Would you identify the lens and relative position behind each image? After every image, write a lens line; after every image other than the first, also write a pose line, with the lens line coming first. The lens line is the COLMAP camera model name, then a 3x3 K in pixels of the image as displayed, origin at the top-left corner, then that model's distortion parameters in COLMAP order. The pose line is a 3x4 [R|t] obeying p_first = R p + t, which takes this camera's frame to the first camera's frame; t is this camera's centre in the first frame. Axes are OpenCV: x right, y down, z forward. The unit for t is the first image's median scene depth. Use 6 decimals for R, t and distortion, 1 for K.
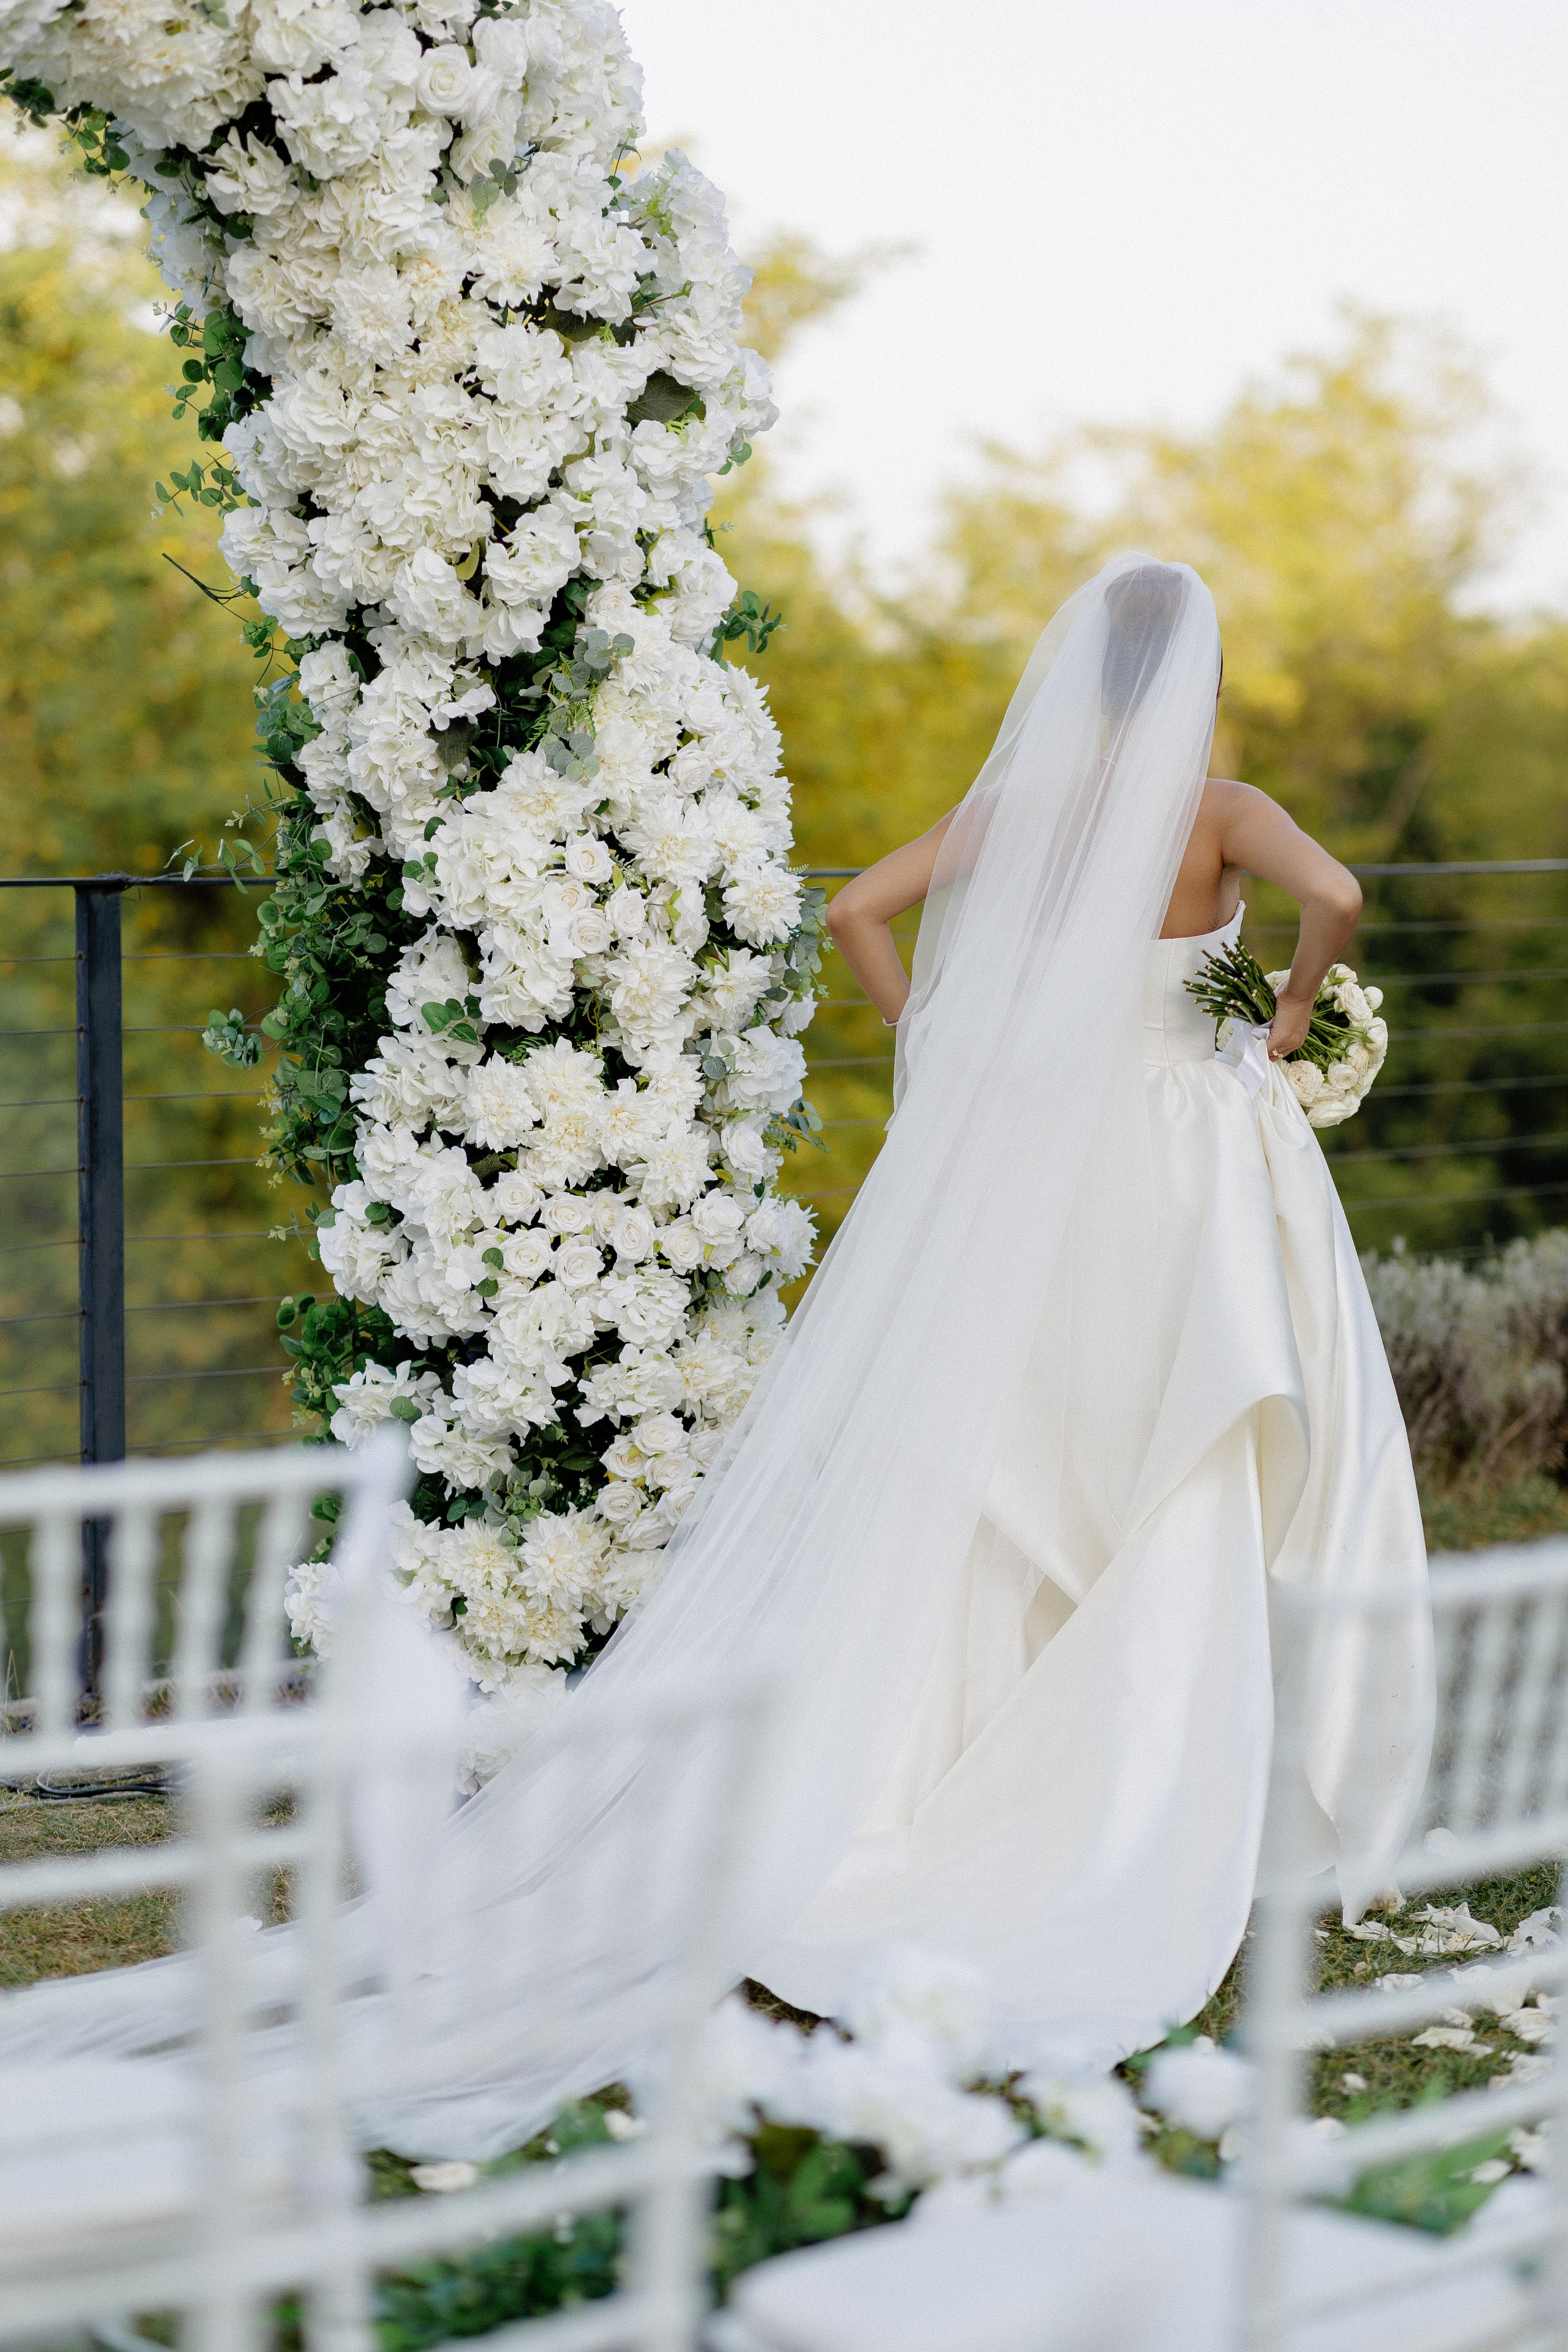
lens RADIAL K [[5624.1, 0, 784.0], [0, 5624.1, 1176.0], [0, 0, 1]] dist [0.027795, 0.019855]
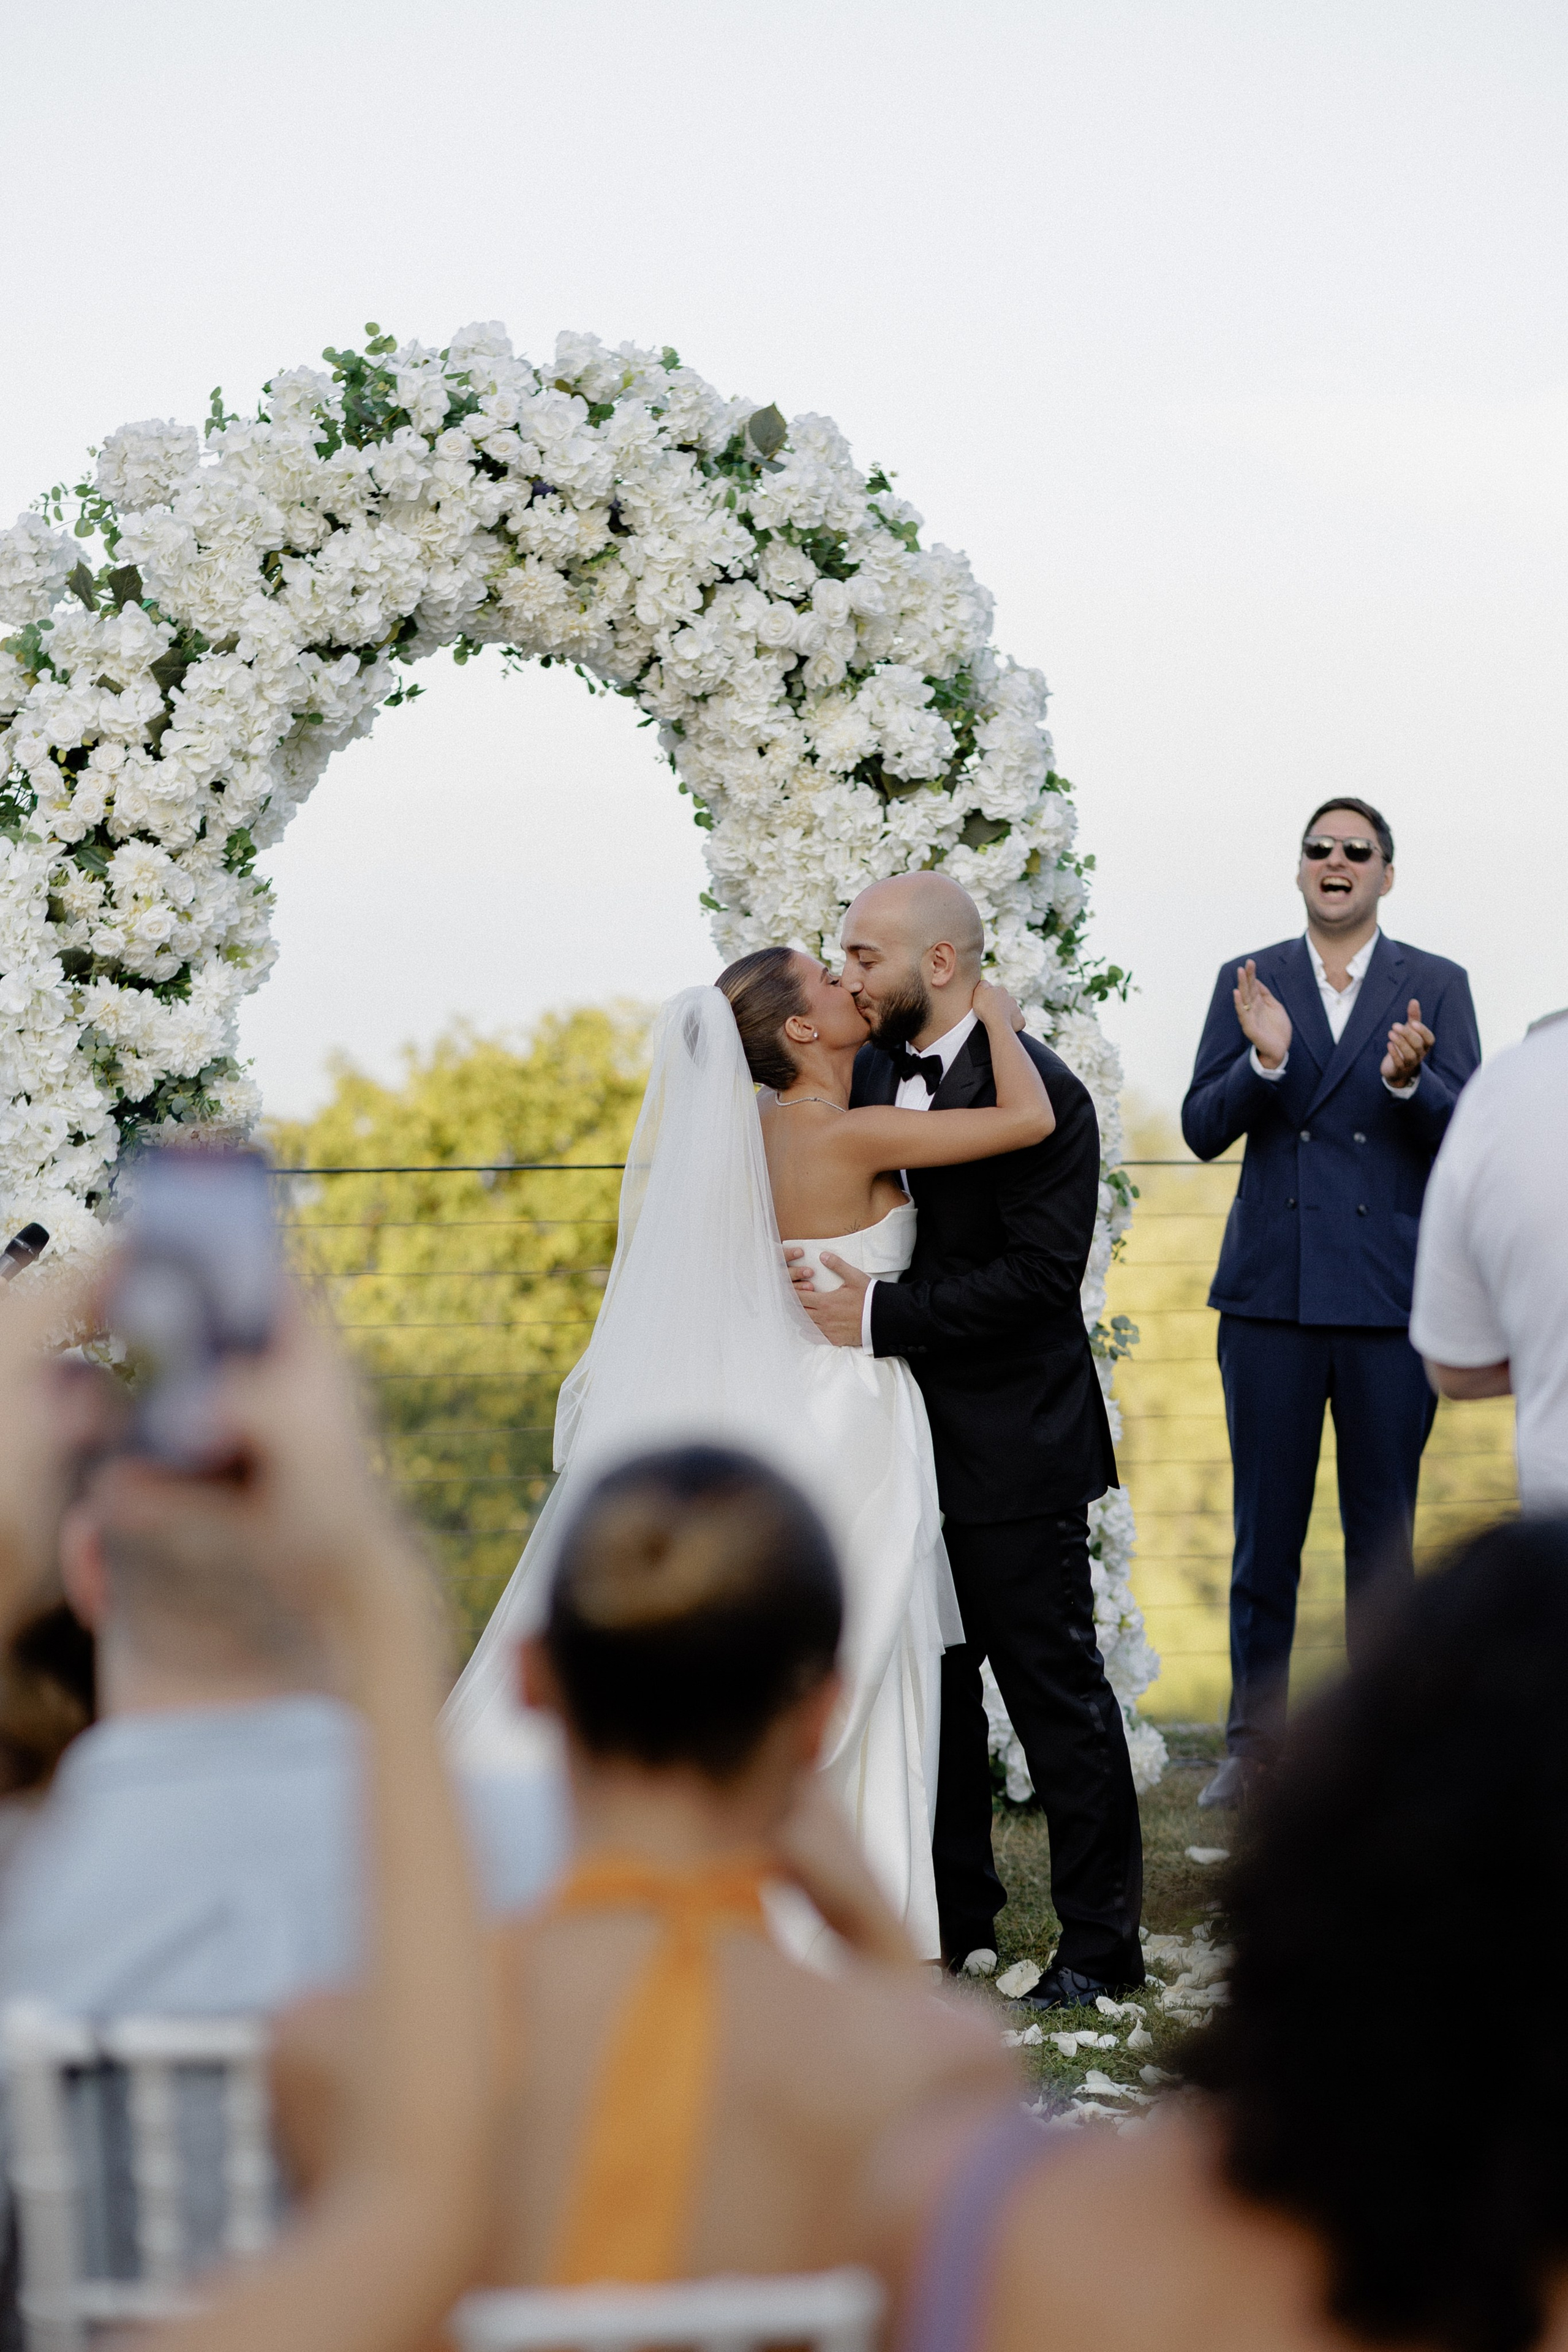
lens RADIAL K [[5753.0, 0, 780.2], [0, 5753.0, 1119.8], [0, 0, 1]] dist [0.000298, 1.607143]
pose [[0.866863, -0.001781, -0.498543, 0.685694], [-0.026831, 0.998378, -0.050221, 0.011336], [0.497823, 0.056912, 0.865409, -0.299817]]
